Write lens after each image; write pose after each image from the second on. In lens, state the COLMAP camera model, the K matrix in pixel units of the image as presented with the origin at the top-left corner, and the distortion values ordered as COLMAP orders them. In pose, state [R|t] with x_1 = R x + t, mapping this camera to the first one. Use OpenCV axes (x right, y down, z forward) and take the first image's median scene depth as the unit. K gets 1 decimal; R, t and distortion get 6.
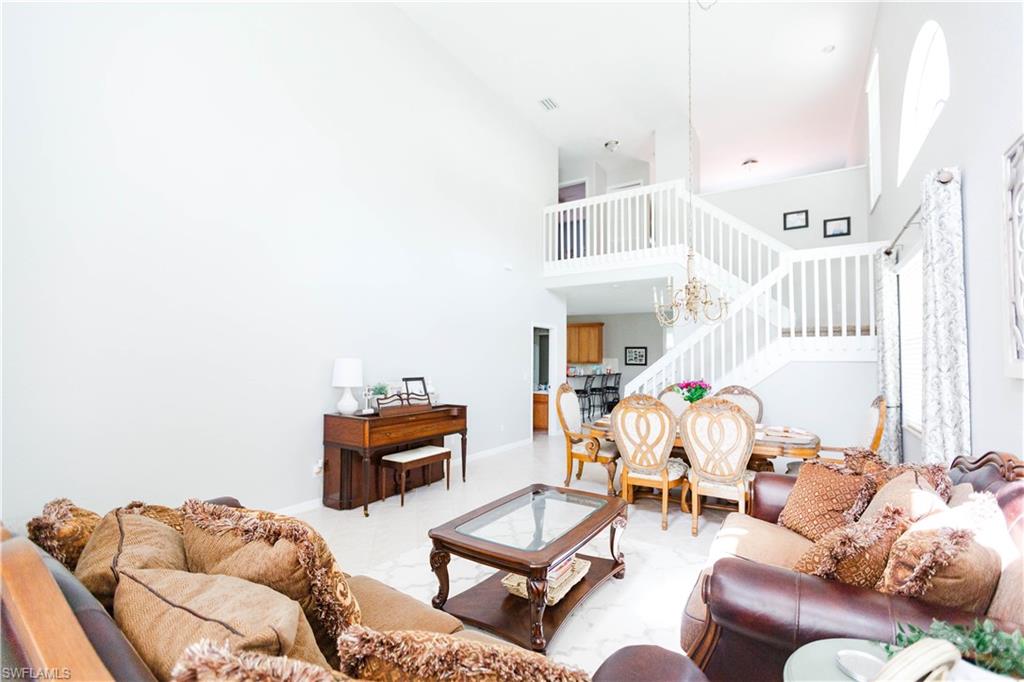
lens RADIAL K [[459.8, 0, 507.8], [0, 459.8, 343.9], [0, 0, 1]] dist [0.001117, -0.000148]
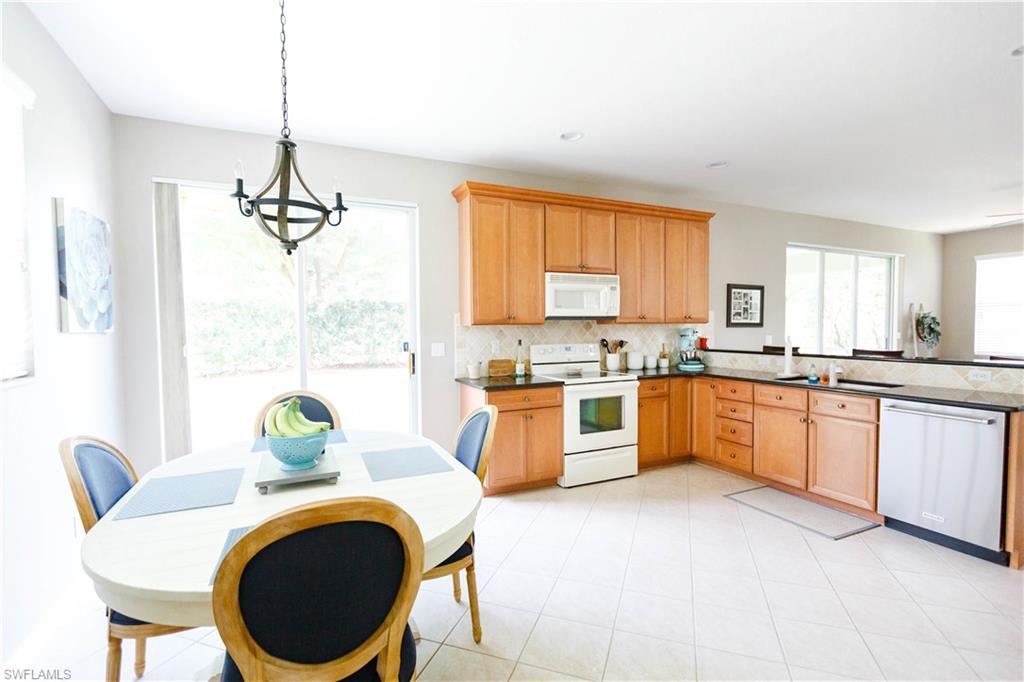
lens RADIAL K [[492.7, 0, 513.6], [0, 492.7, 342.5], [0, 0, 1]] dist [-0.000637, -0.000016]
pose [[0.508466, -0.038371, 0.860227, -0.417646], [-0.024842, 0.997937, 0.059197, 0.069423], [-0.860724, -0.051469, 0.506464, 1.692302]]
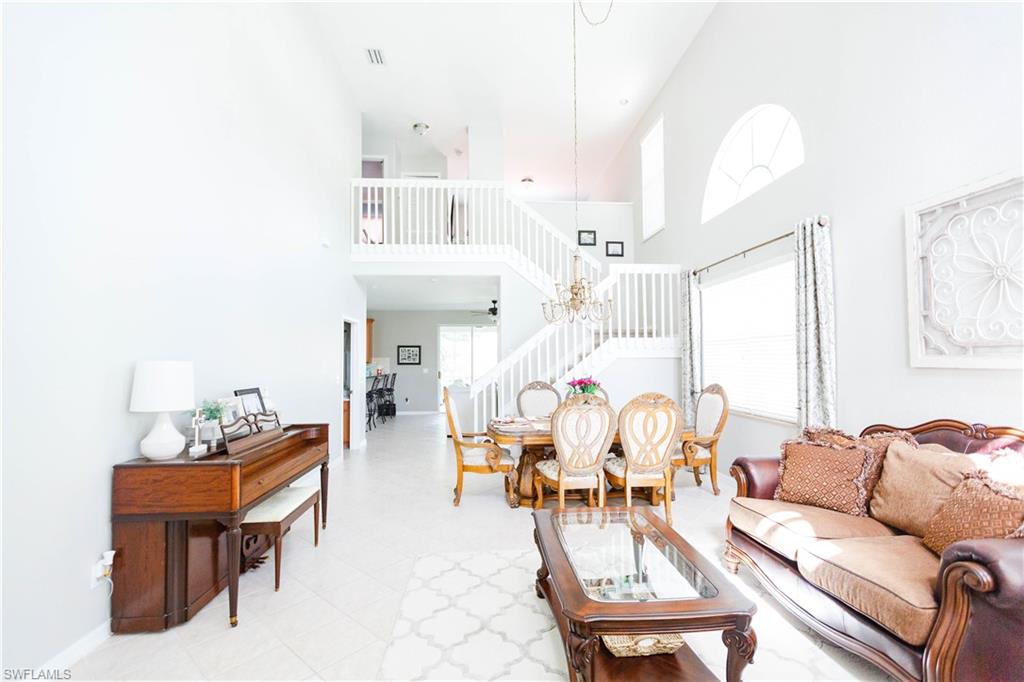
lens RADIAL K [[459.8, 0, 507.8], [0, 459.8, 343.9], [0, 0, 1]] dist [0.001117, -0.000148]
pose [[0.787729, 0.008511, 0.615963, -0.267157], [-0.009400, 0.999954, -0.001796, 0.005075], [-0.615950, -0.004375, 0.787773, 0.209872]]
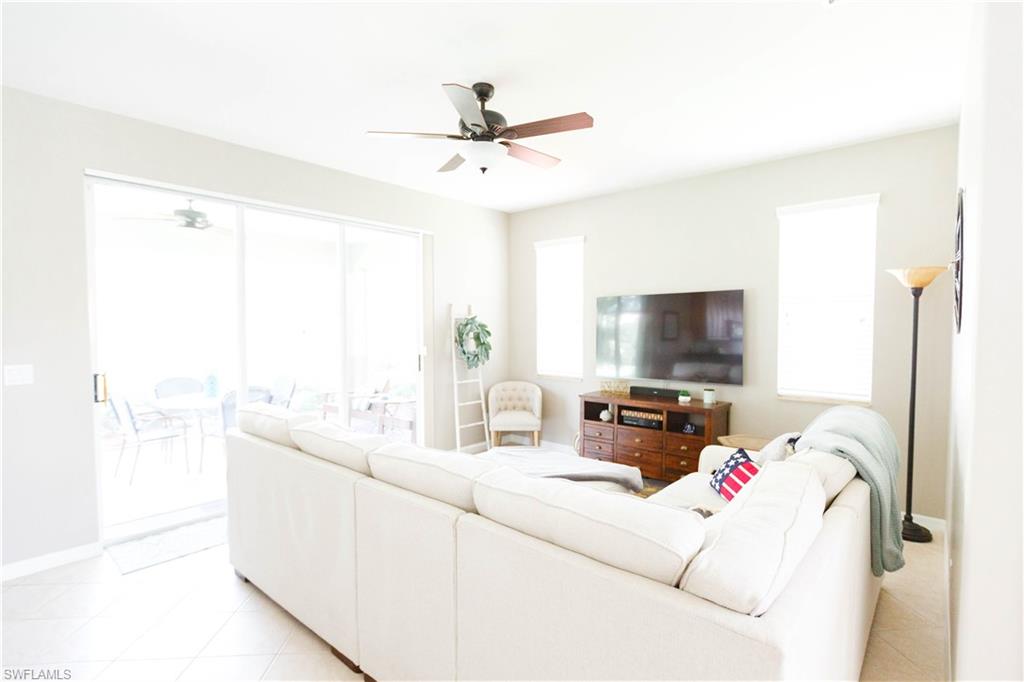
lens RADIAL K [[492.7, 0, 513.6], [0, 492.7, 342.5], [0, 0, 1]] dist [-0.000637, -0.000016]
pose [[0.139260, -0.043019, 0.989321, 0.214202], [-0.034952, 0.998220, 0.048326, 0.045791], [-0.989639, -0.041308, 0.137508, 1.302693]]
